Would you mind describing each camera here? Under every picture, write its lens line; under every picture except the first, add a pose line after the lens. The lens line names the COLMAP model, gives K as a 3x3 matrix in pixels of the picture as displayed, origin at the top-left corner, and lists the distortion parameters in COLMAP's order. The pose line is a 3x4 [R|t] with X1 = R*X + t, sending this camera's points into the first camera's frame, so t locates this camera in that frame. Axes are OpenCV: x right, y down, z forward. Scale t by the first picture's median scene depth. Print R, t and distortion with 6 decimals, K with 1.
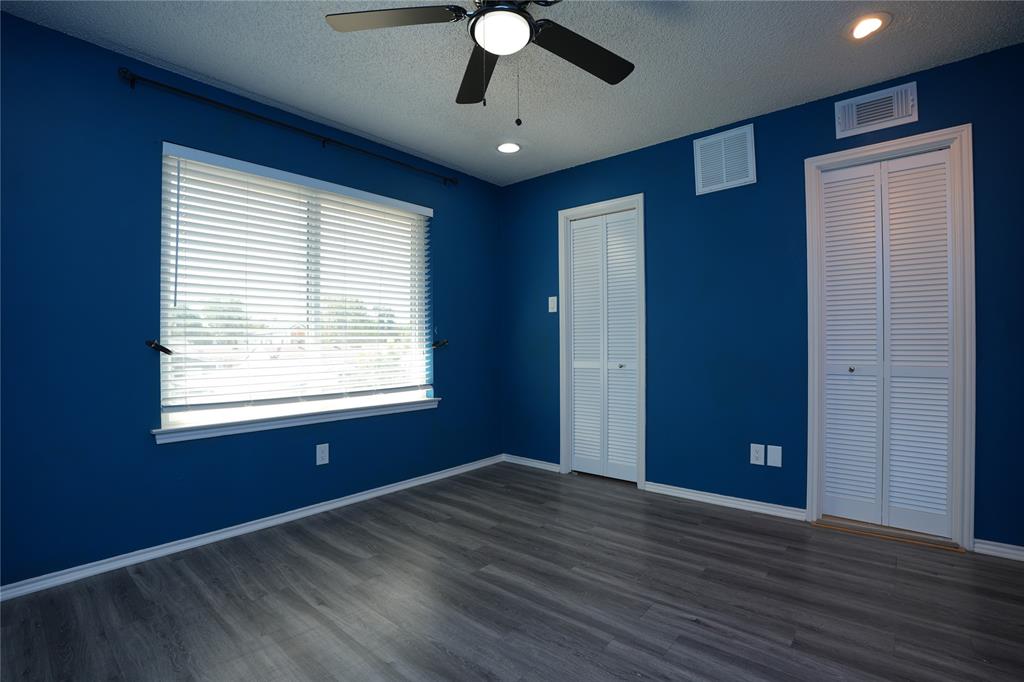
lens RADIAL K [[467.5, 0, 506.4], [0, 467.5, 344.6], [0, 0, 1]] dist [-0.079597, 0.024701]
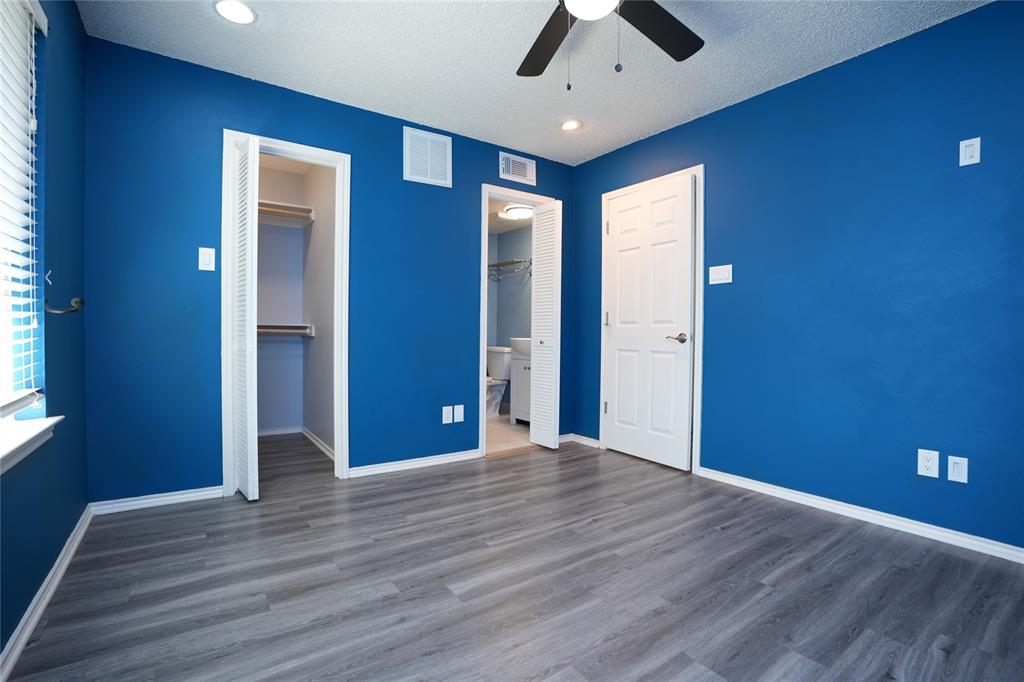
lens RADIAL K [[467.5, 0, 506.4], [0, 467.5, 344.6], [0, 0, 1]] dist [-0.079597, 0.024701]
pose [[0.253873, -0.013236, 0.967147, -0.634190], [-0.010328, 0.999812, 0.016394, 0.036532], [-0.967182, -0.014151, 0.253689, 0.577817]]
